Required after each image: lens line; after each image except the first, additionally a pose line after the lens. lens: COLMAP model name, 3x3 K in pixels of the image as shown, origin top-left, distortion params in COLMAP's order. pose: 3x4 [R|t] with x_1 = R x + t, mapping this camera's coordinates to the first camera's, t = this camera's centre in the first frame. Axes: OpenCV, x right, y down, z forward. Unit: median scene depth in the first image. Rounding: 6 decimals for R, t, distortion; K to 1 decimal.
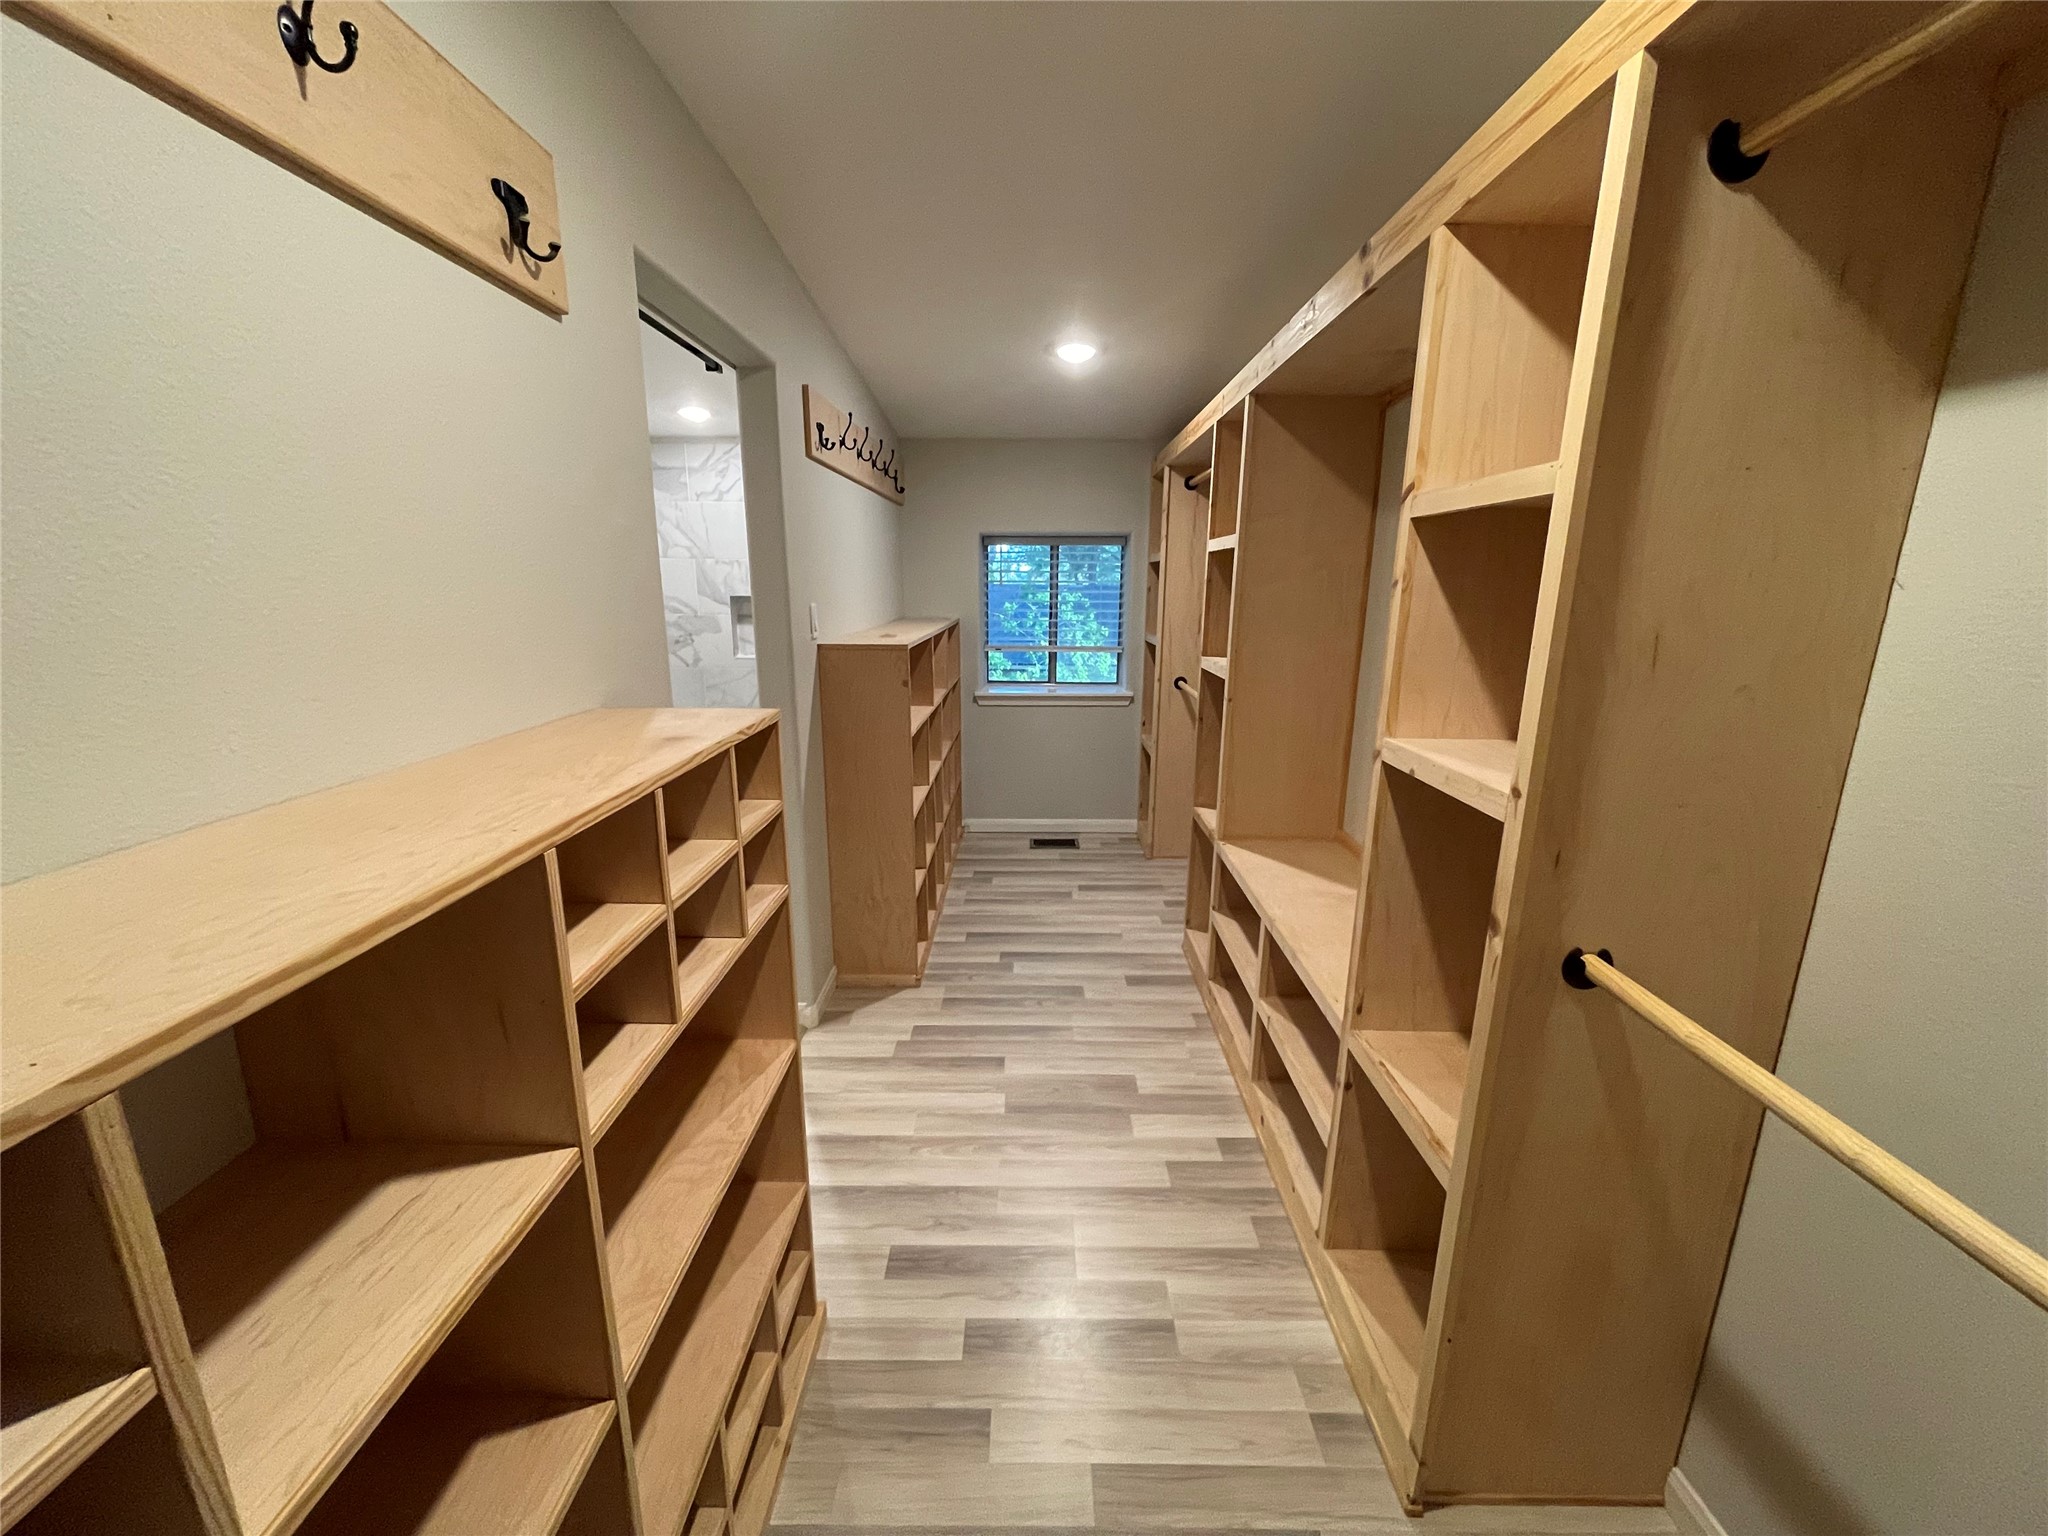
lens RADIAL K [[827.1, 0, 1024.0], [0, 827.1, 768.0], [0, 0, 1]] dist [-0.005823, -0.000233]
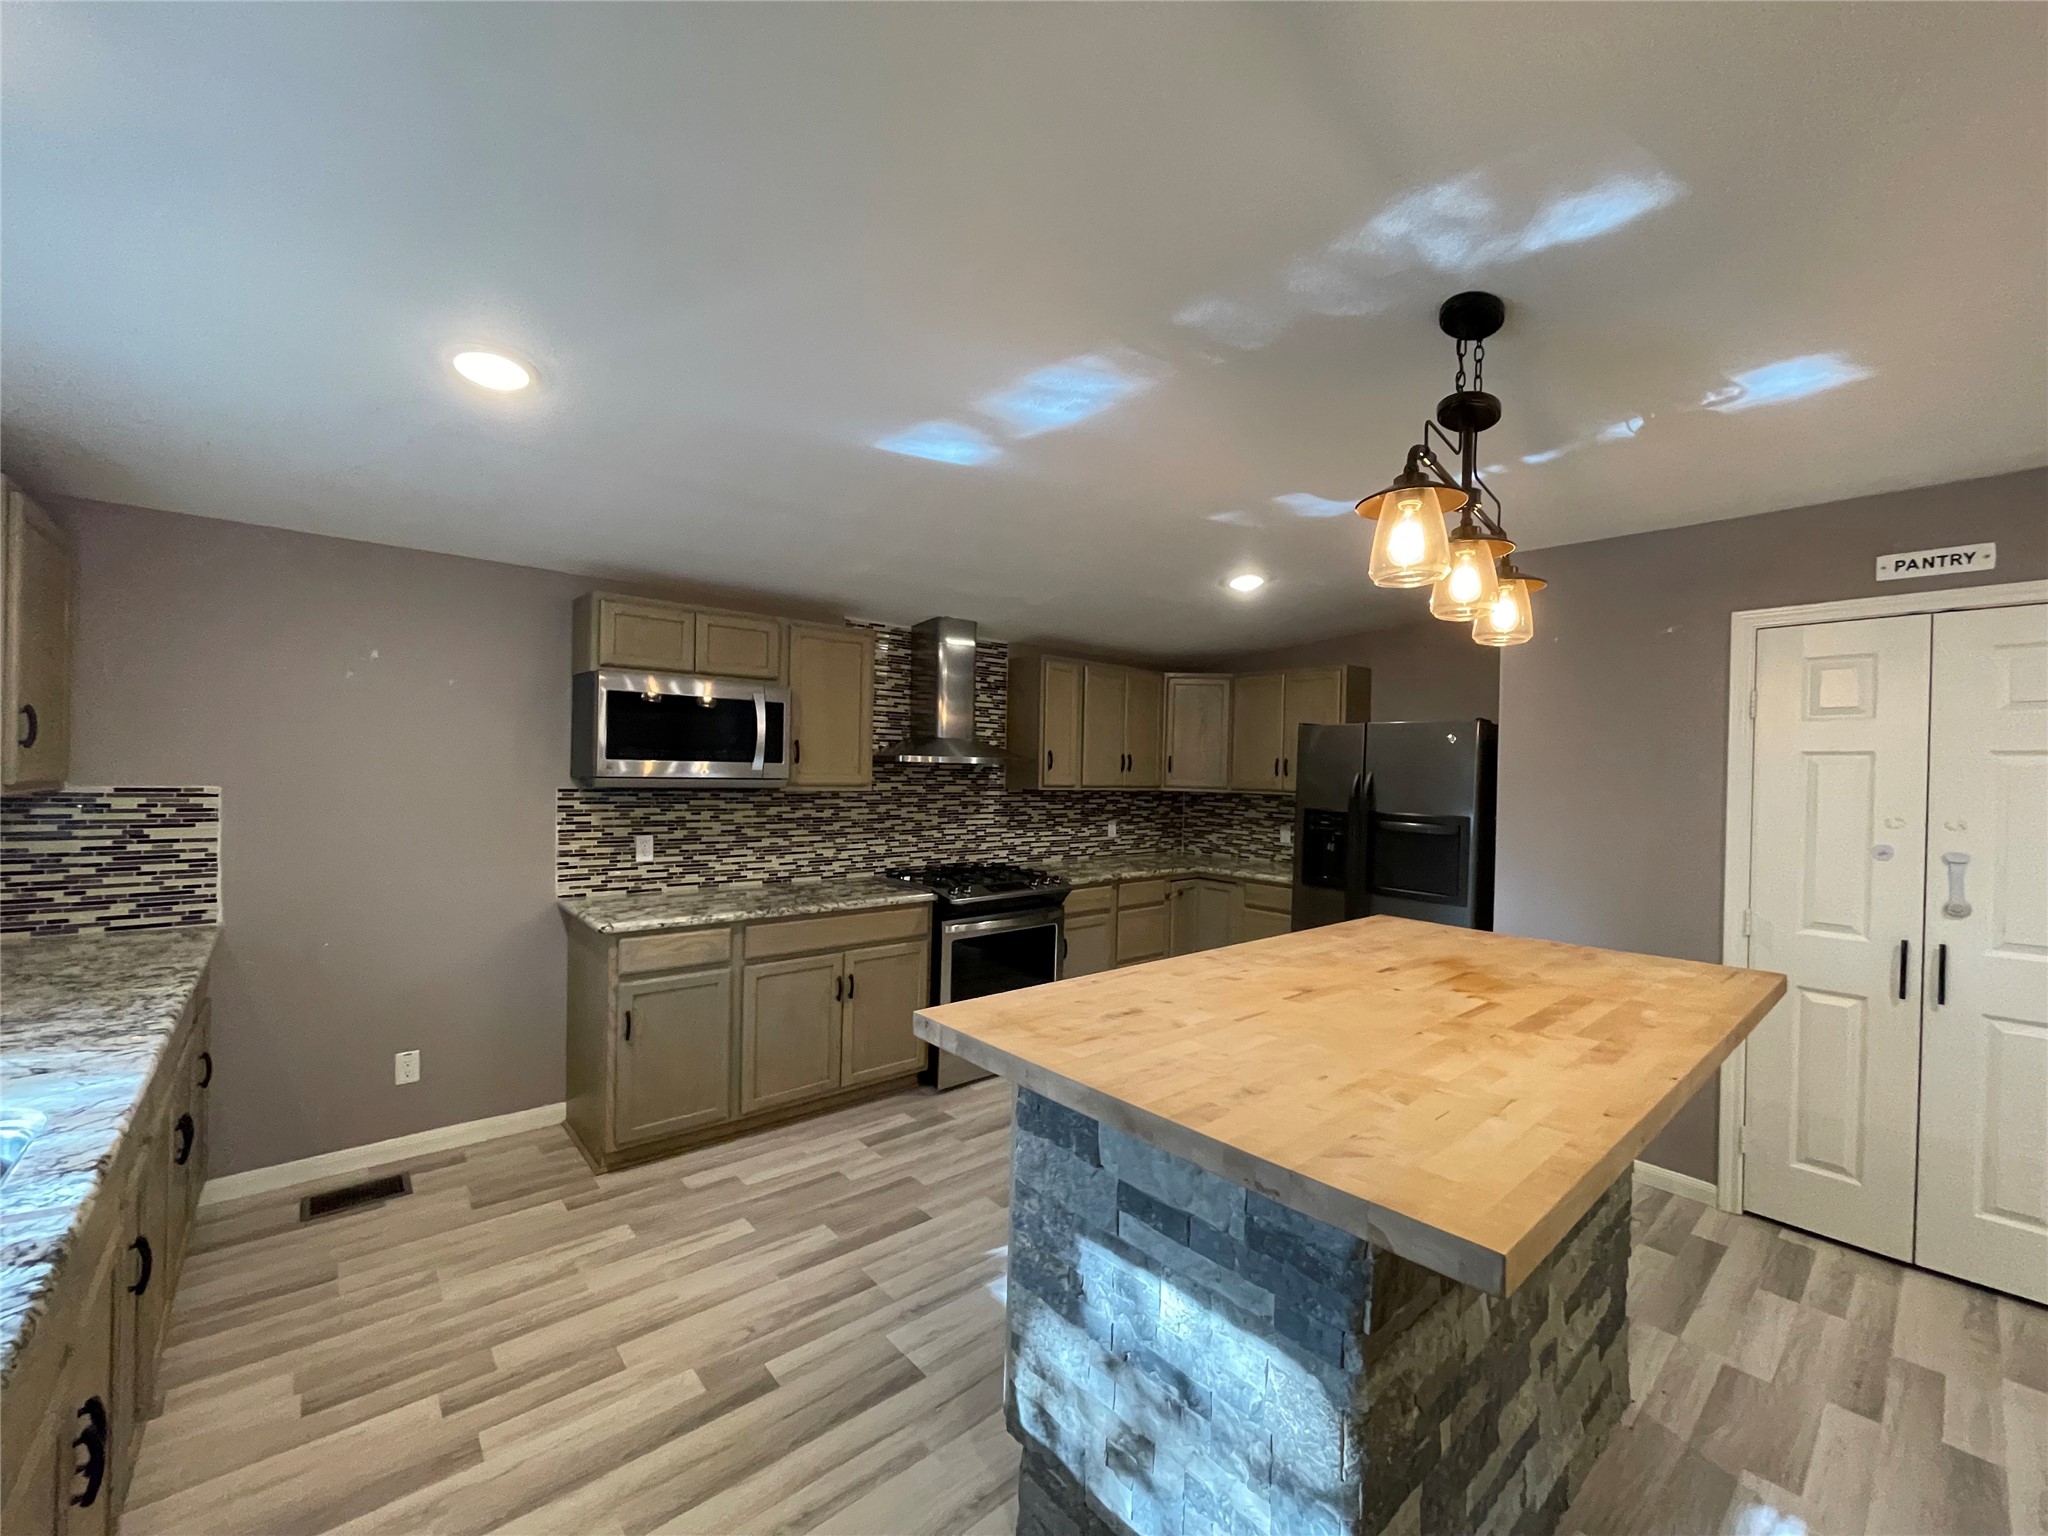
lens RADIAL K [[822.9, 0, 1023.5], [0, 822.9, 775.0], [0, 0, 1]] dist [0.008701, -0.007414]
pose [[-0.749570, -0.018490, -0.661667, 1.082065], [-0.179862, 0.967689, 0.176715, -0.203828], [0.637020, 0.251468, -0.728676, 0.950404]]
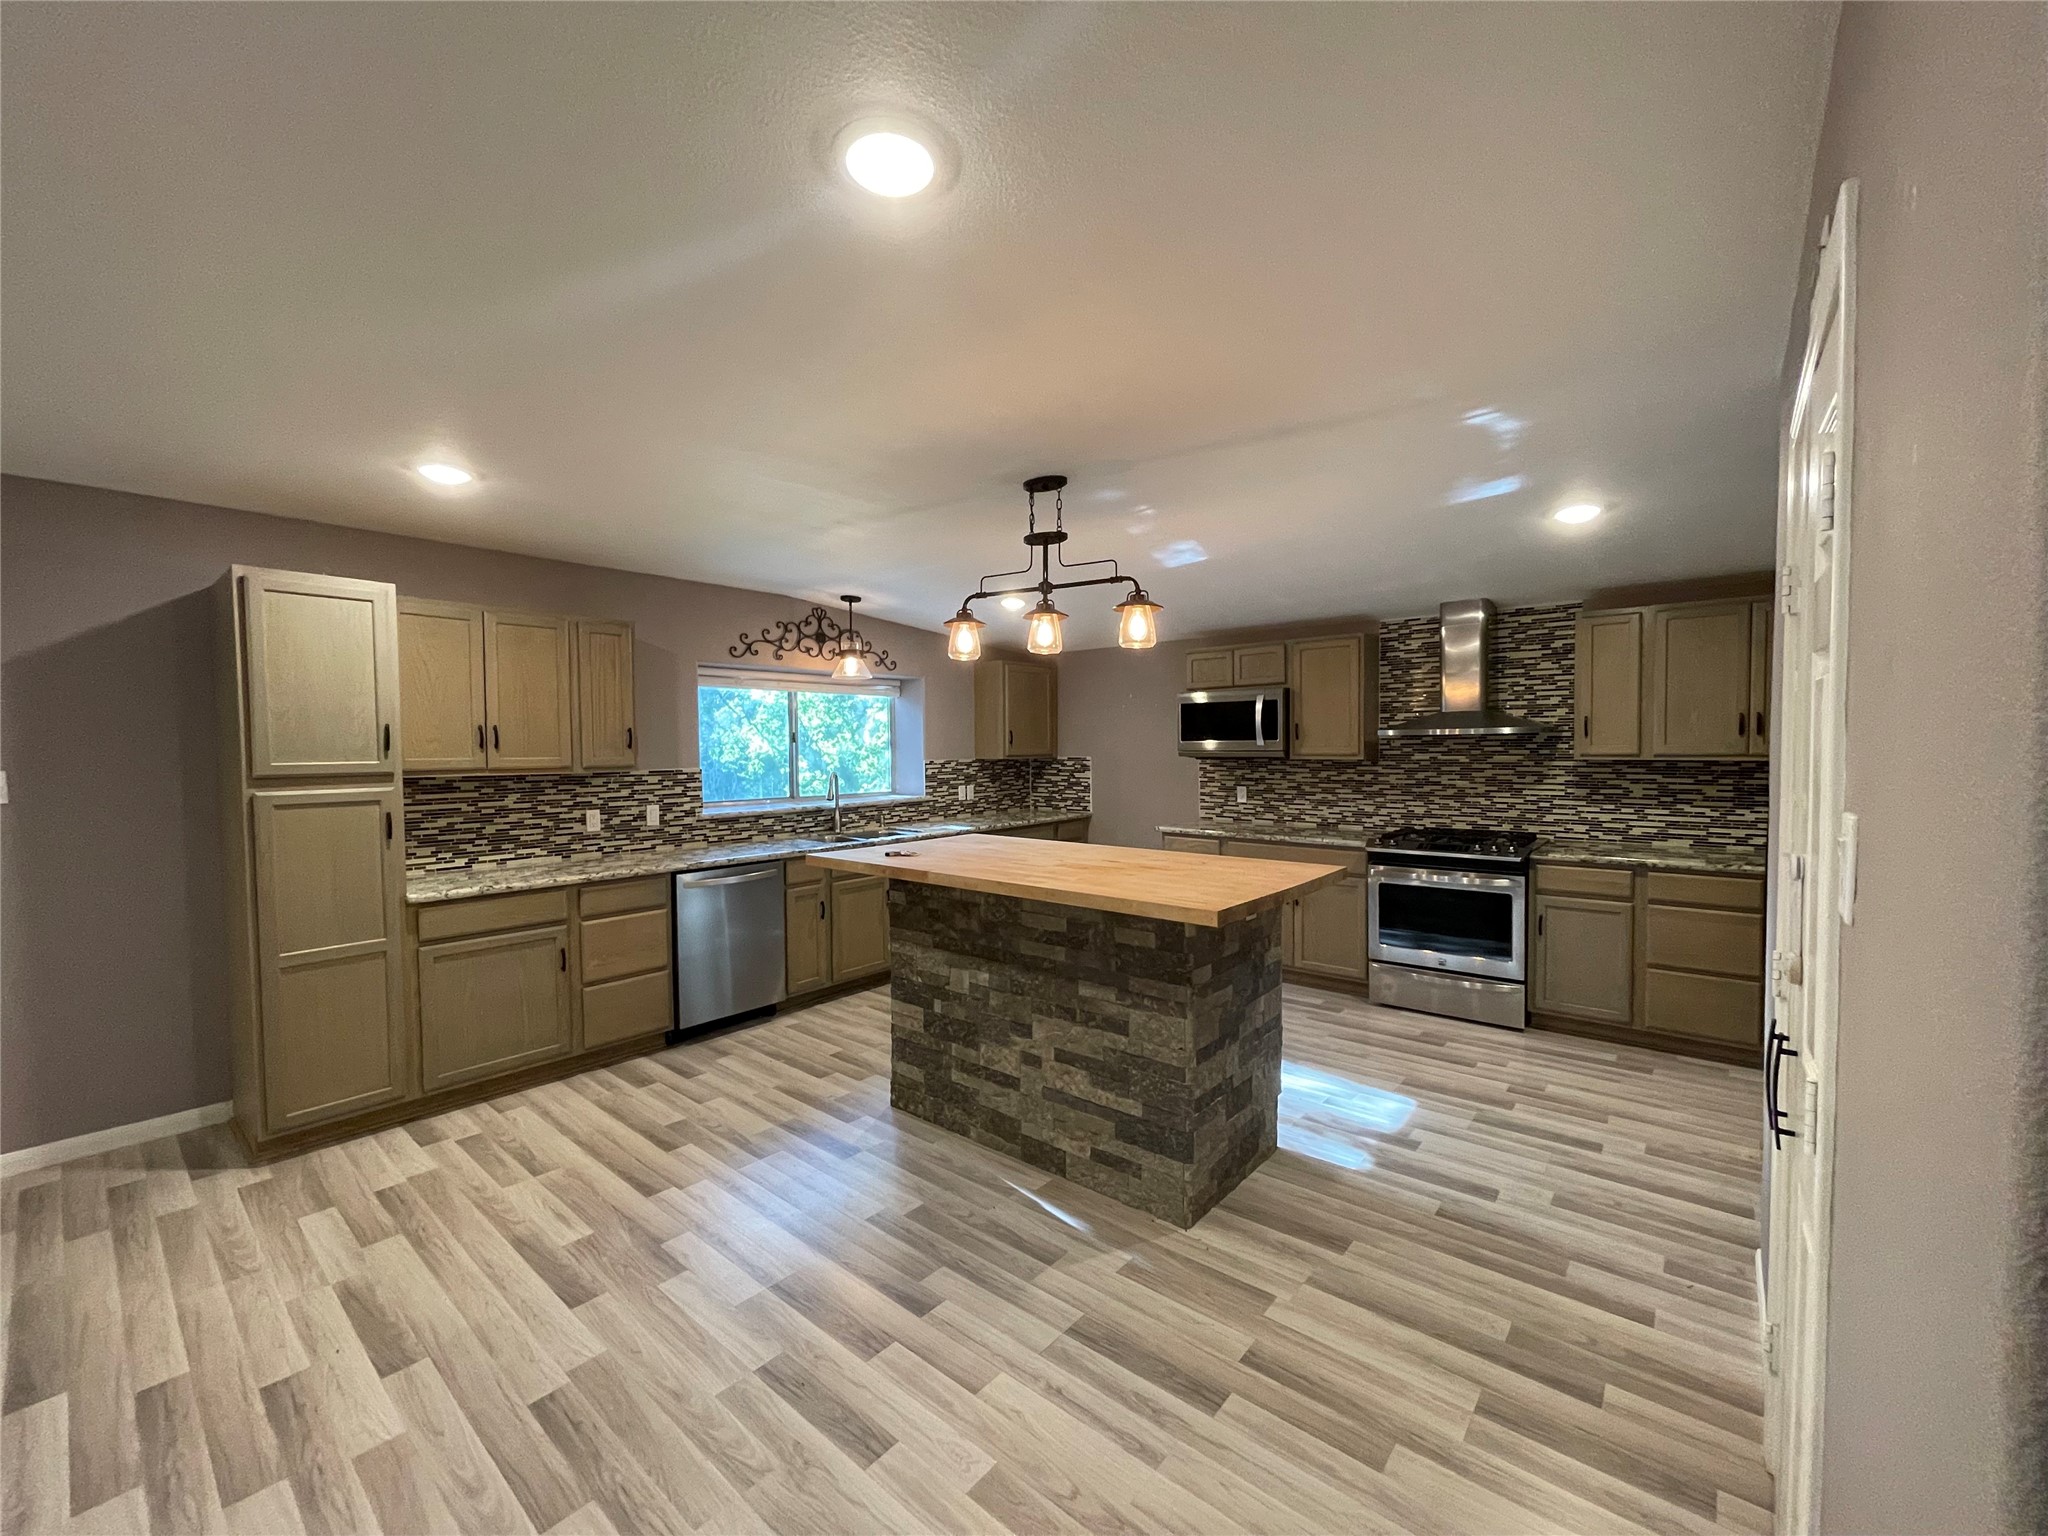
lens RADIAL K [[827.1, 0, 1024.0], [0, 827.1, 768.0], [0, 0, 1]] dist [-0.005823, -0.000233]
pose [[-0.767618, -0.017478, 0.640669, -0.366250], [0.153761, 0.965412, 0.210566, -0.369367], [-0.622189, 0.260144, -0.738380, 1.611081]]
